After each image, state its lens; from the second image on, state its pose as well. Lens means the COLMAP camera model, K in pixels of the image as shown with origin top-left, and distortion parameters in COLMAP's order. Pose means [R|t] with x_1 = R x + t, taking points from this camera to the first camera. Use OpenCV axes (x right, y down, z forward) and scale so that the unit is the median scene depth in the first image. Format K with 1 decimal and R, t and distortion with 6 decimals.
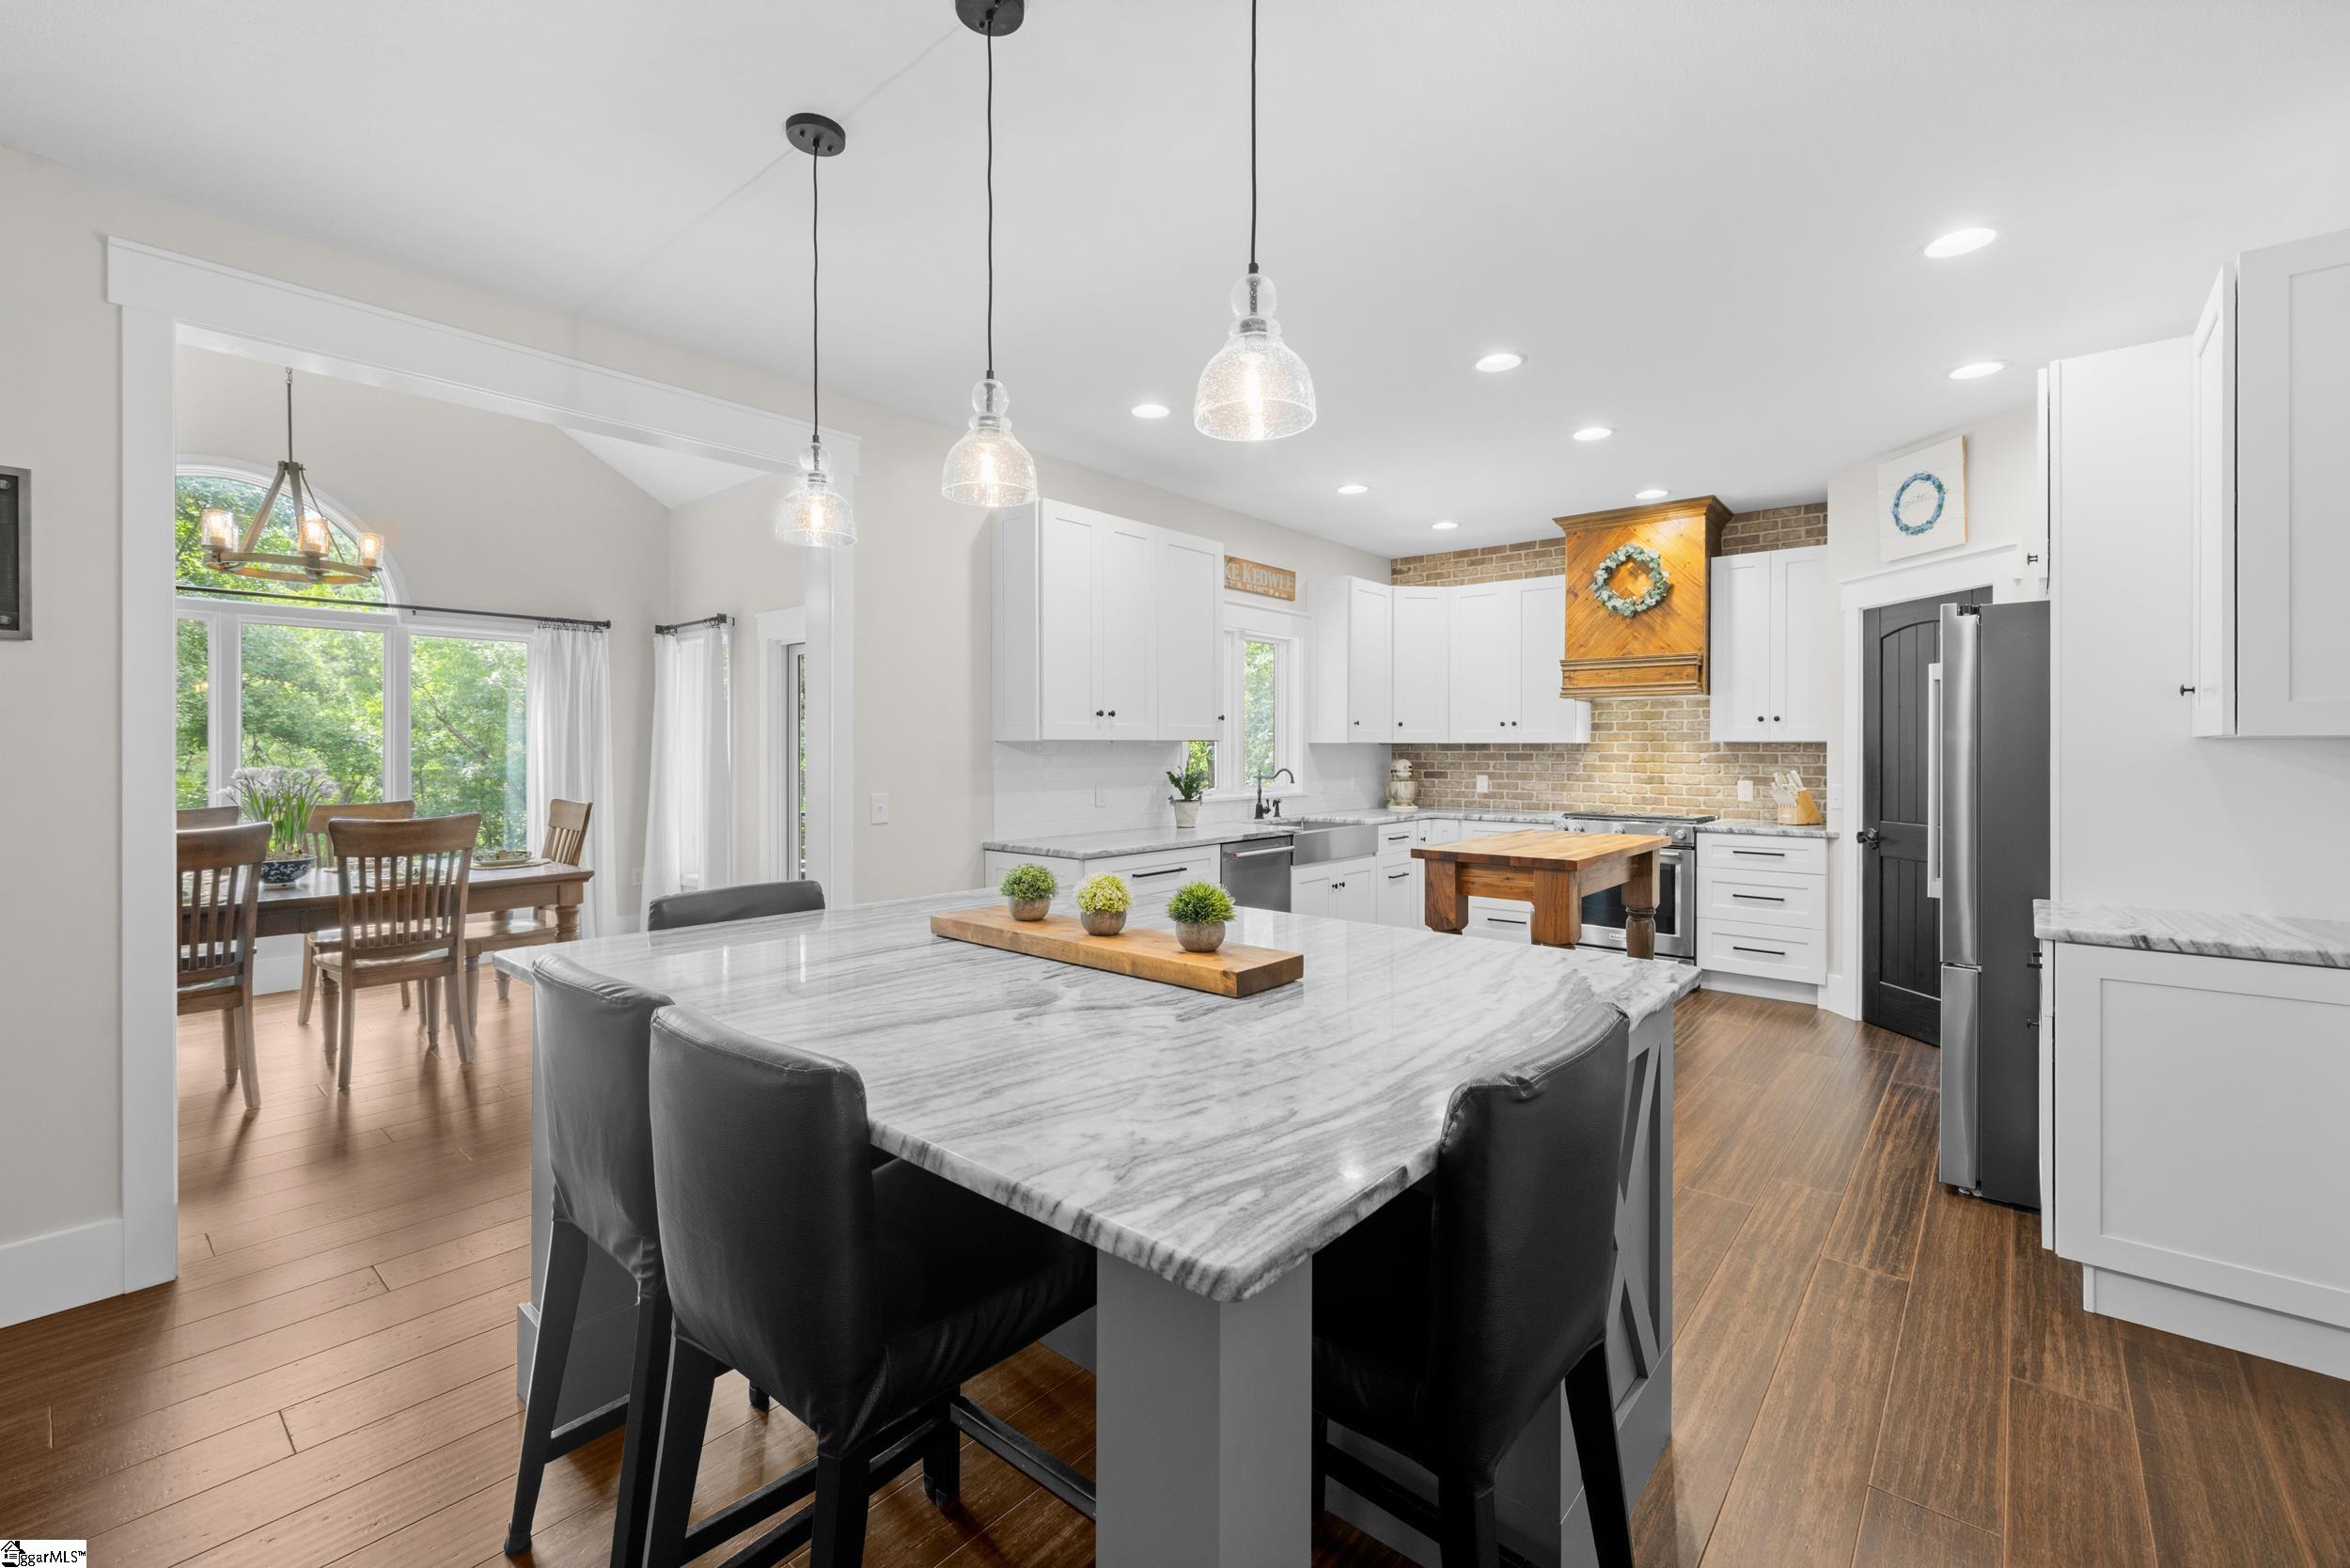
lens RADIAL K [[998.8, 0, 1167.6], [0, 998.8, 742.2], [0, 0, 1]] dist [0.000856, 0.000139]
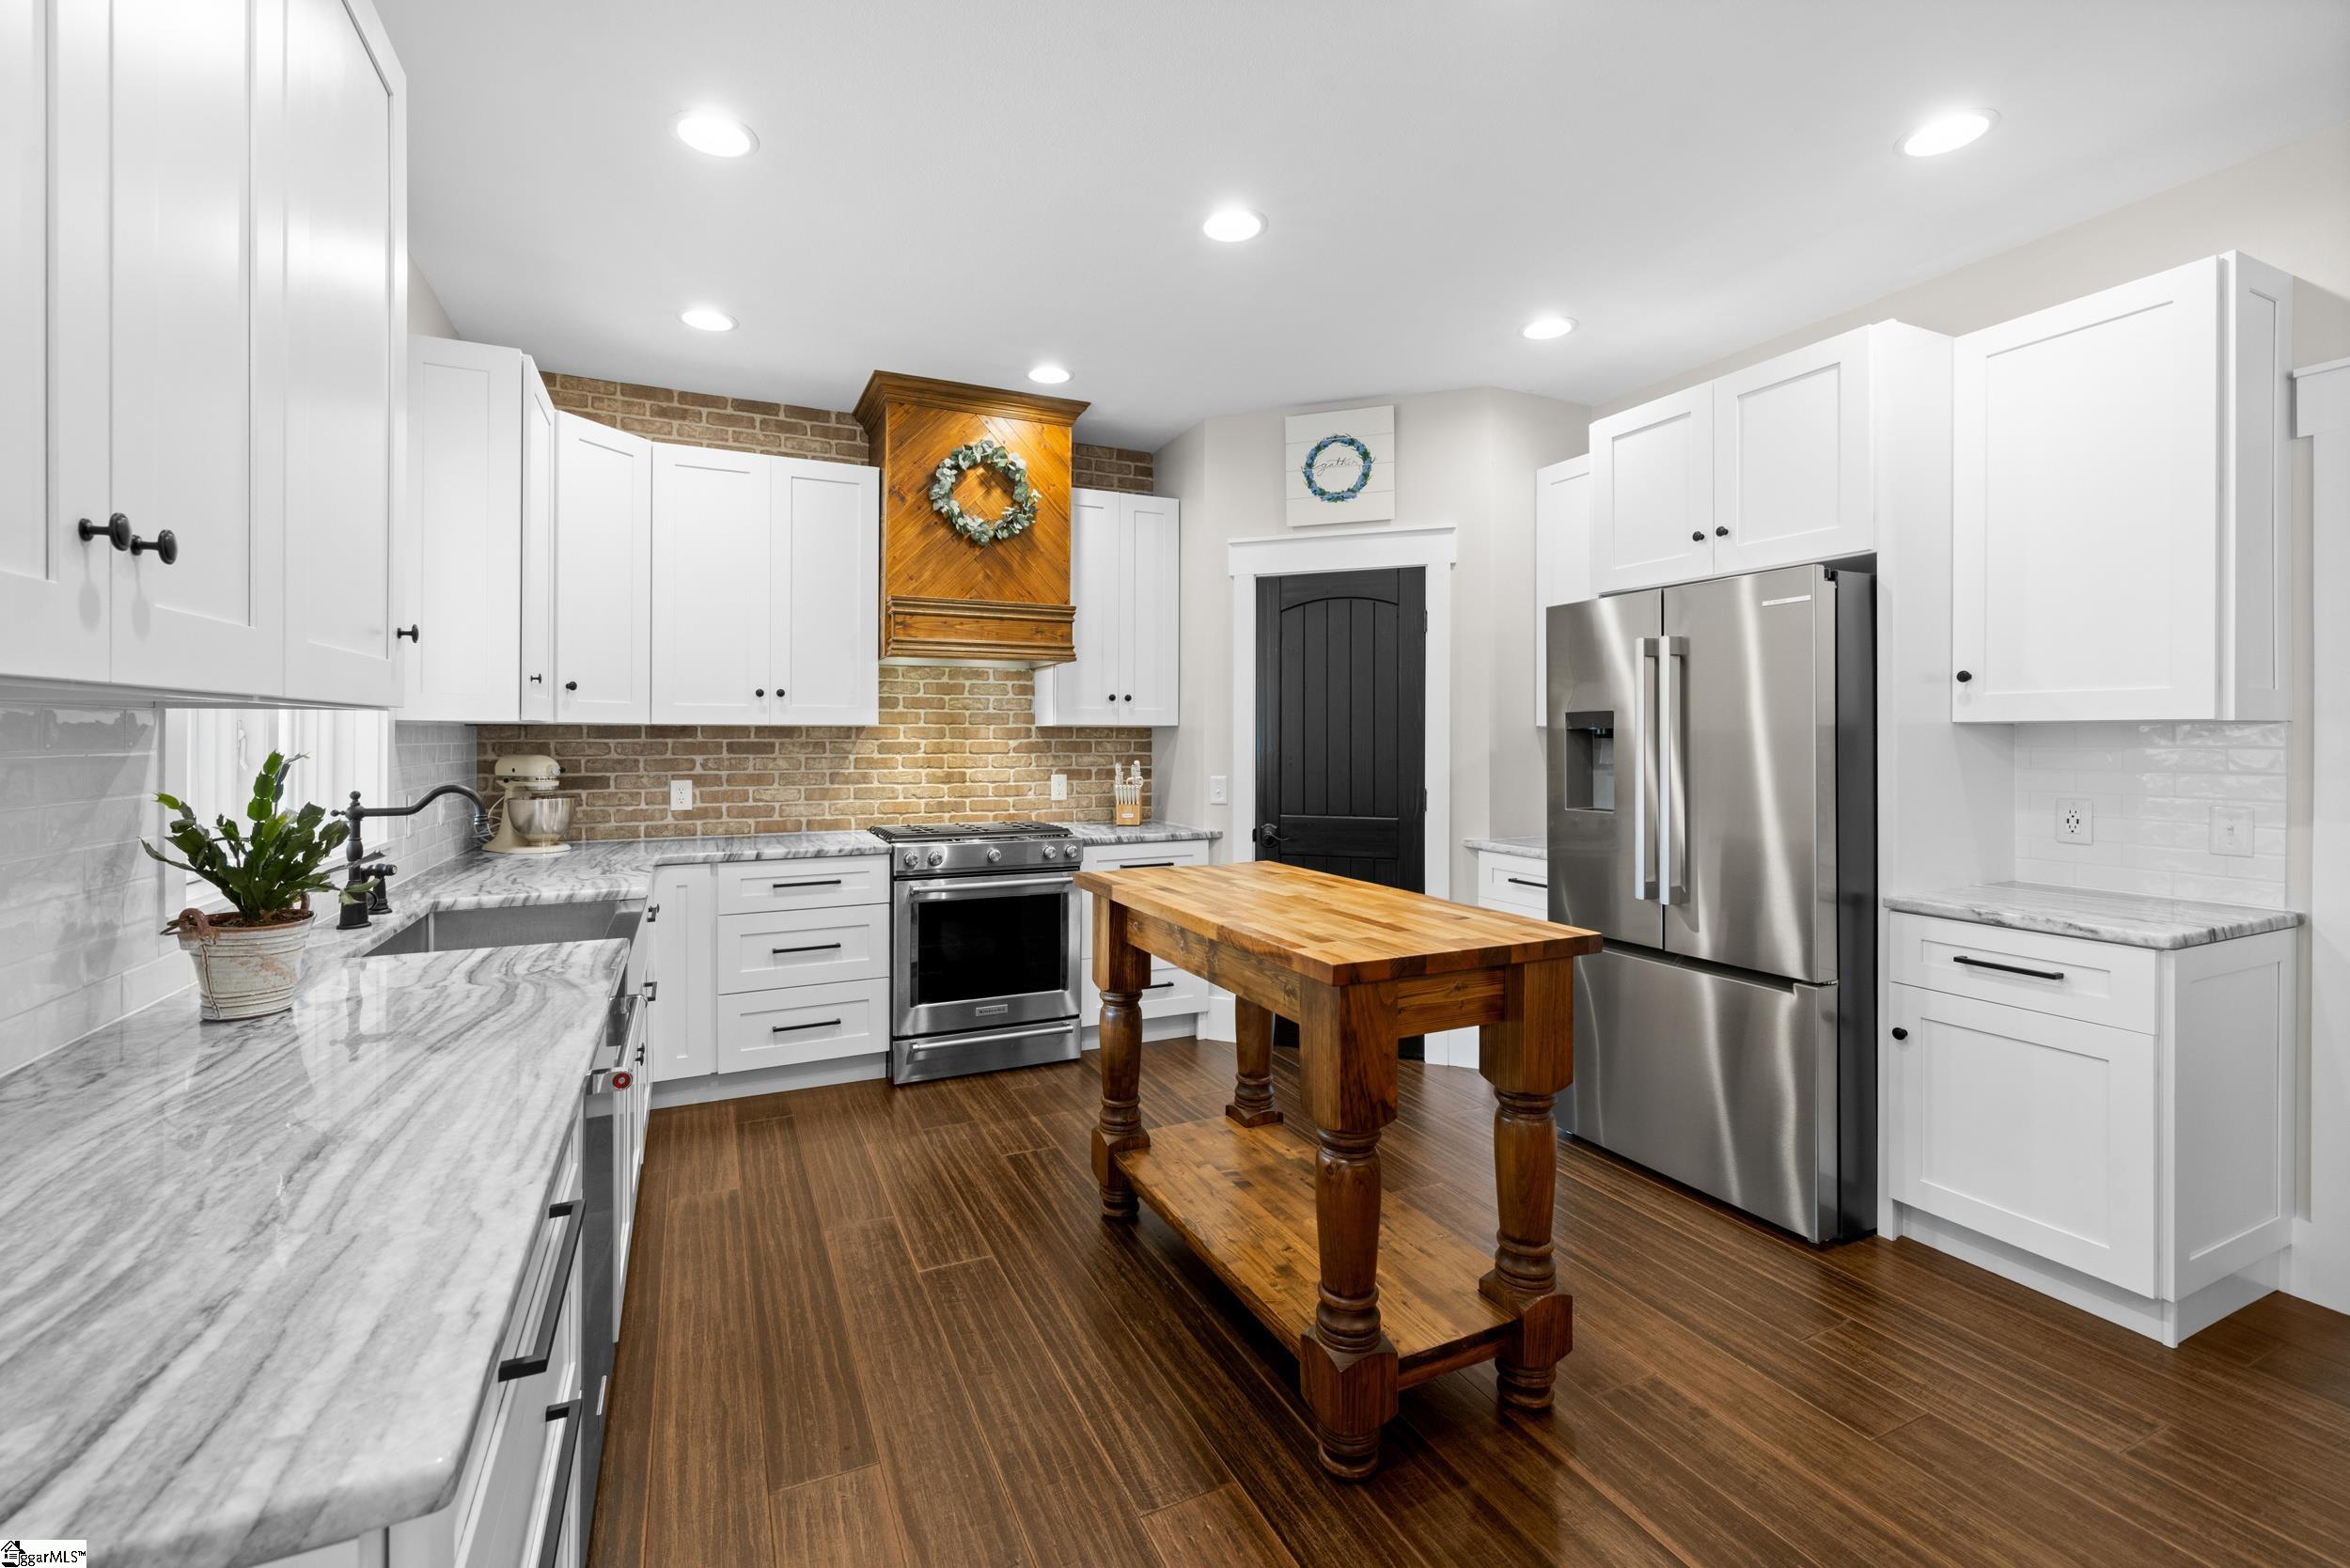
lens RADIAL K [[998.8, 0, 1167.6], [0, 998.8, 742.2], [0, 0, 1]] dist [0.000856, 0.000139]
pose [[0.413179, -0.006557, 0.910626, -0.116486], [-0.005251, 0.999940, 0.009582, 0.004322], [-0.910635, -0.008741, 0.413119, 0.578641]]
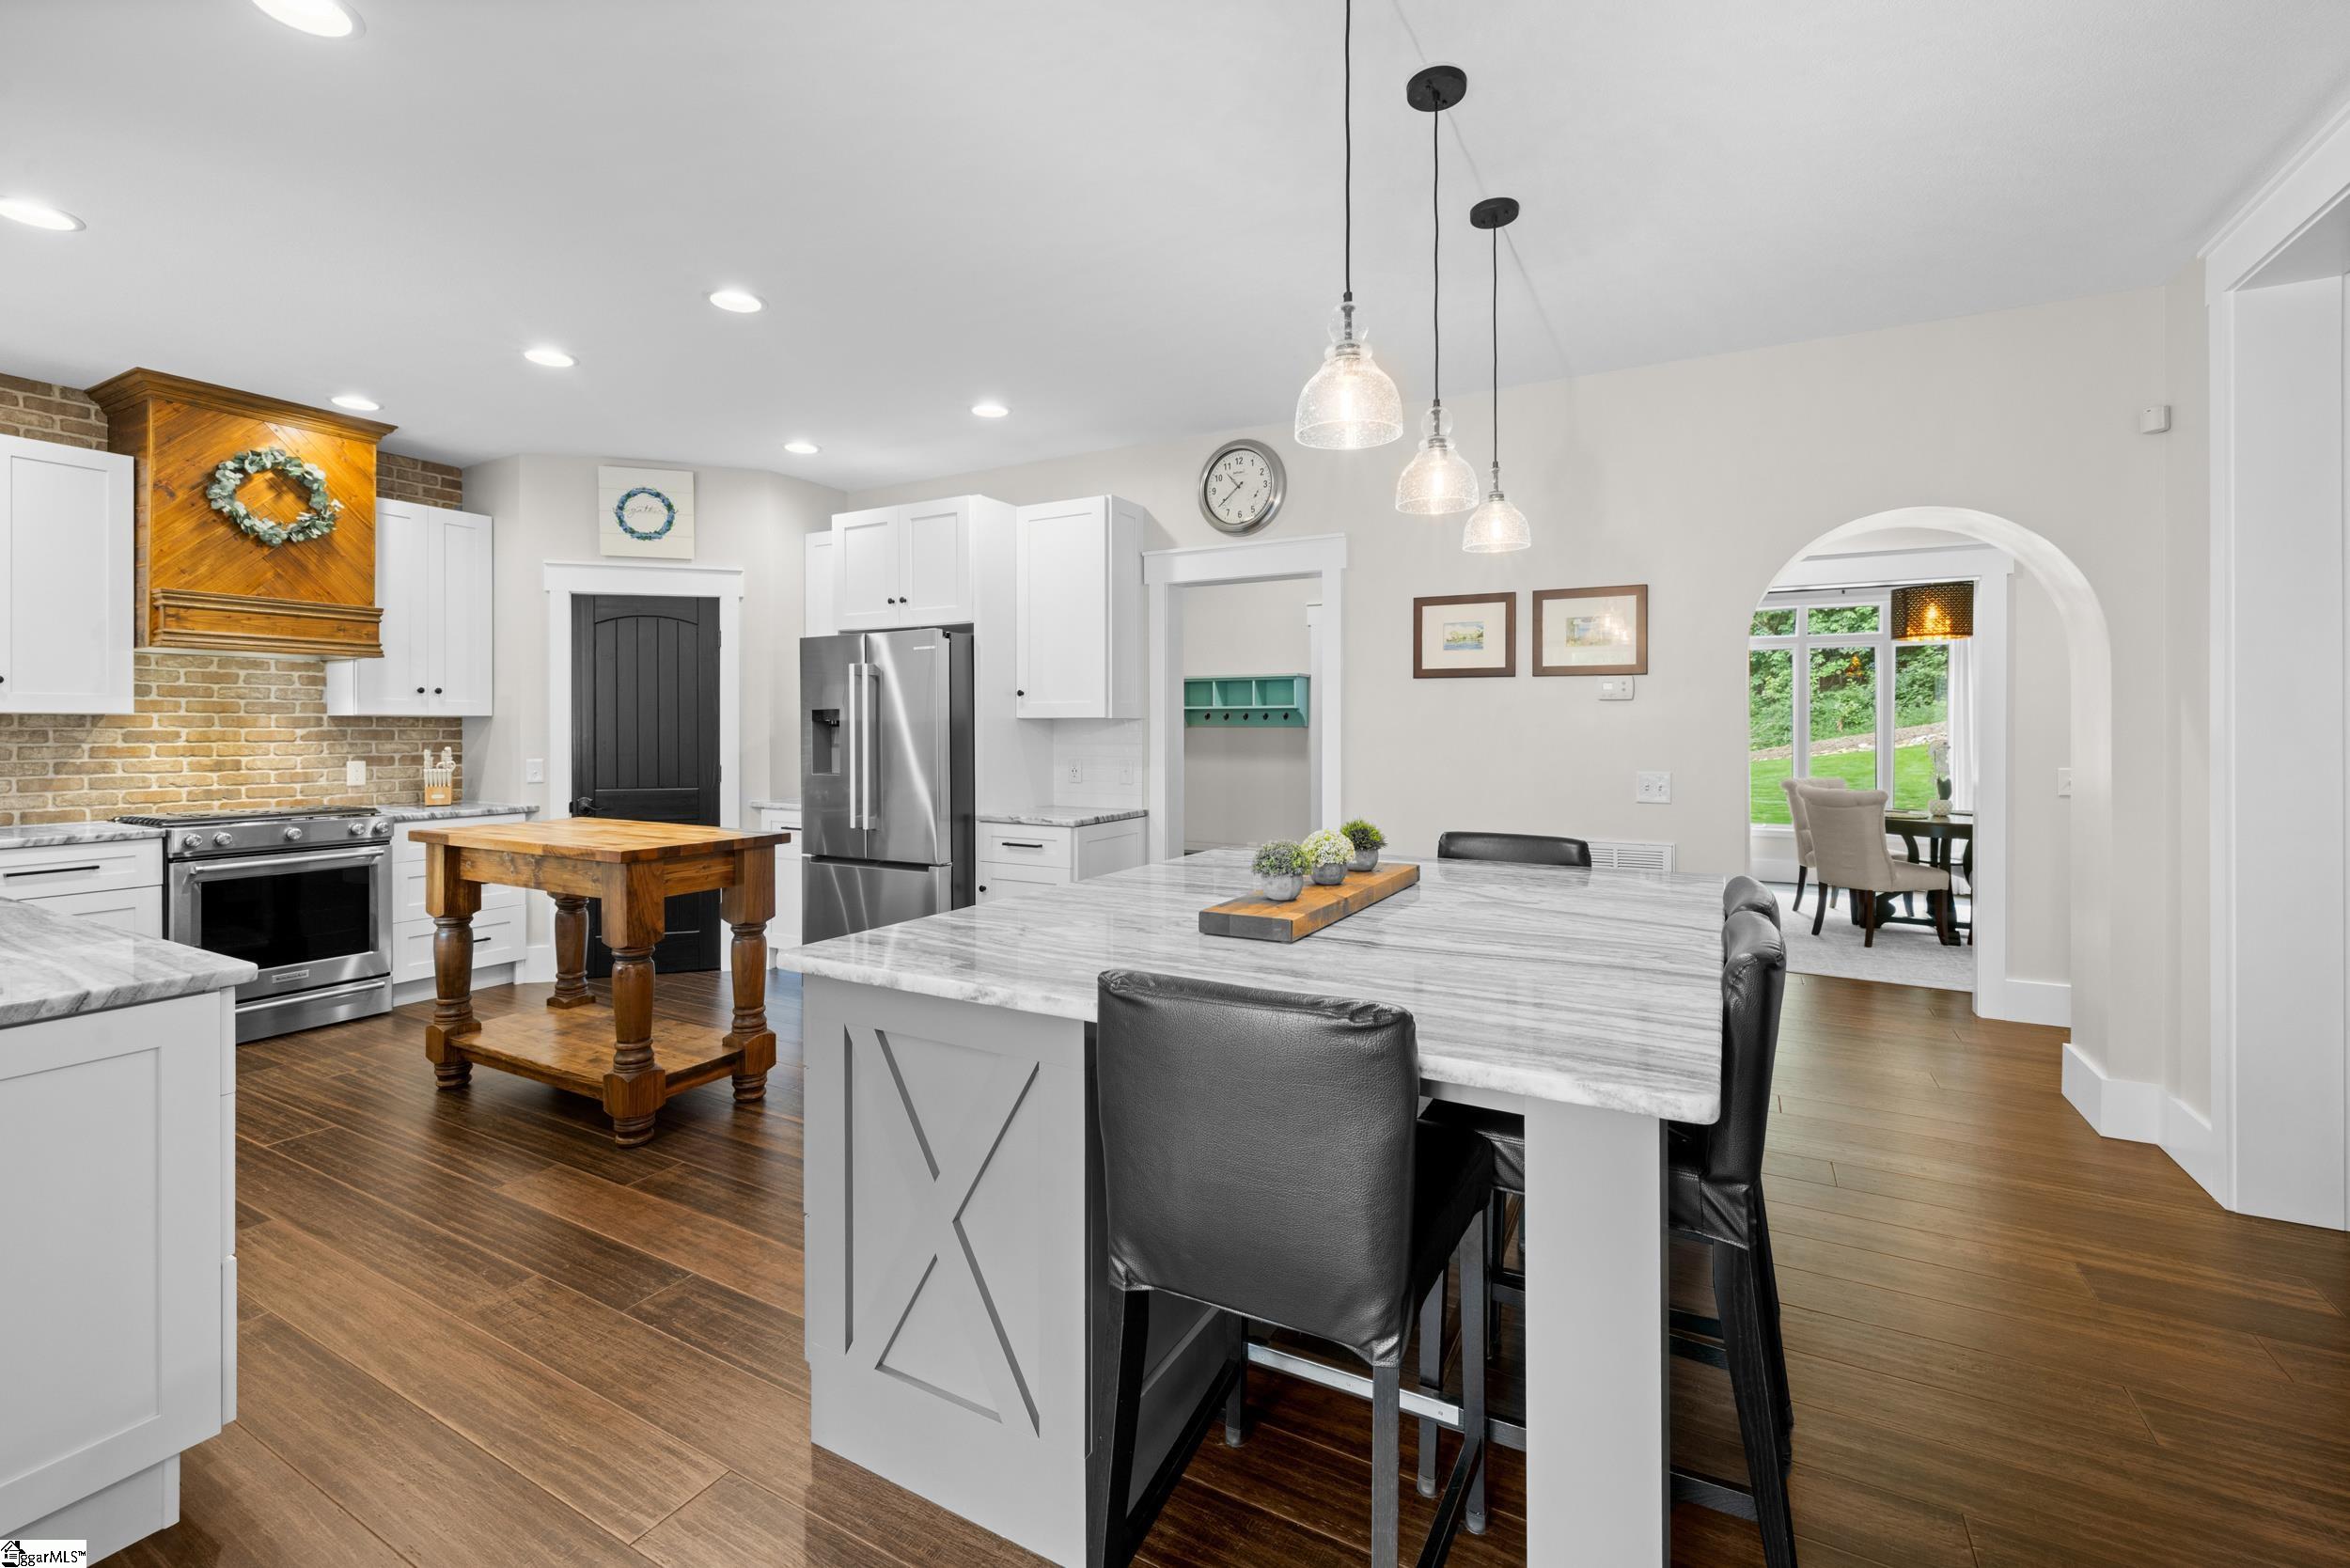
lens RADIAL K [[990.4, 0, 1177.0], [0, 990.4, 737.7], [0, 0, 1]] dist [-0.004887, 0.000193]
pose [[-0.208603, -0.011734, 0.977930, -0.387333], [-0.007407, 0.999918, 0.010418, 0.004427], [-0.977972, -0.005071, -0.208673, 0.481945]]
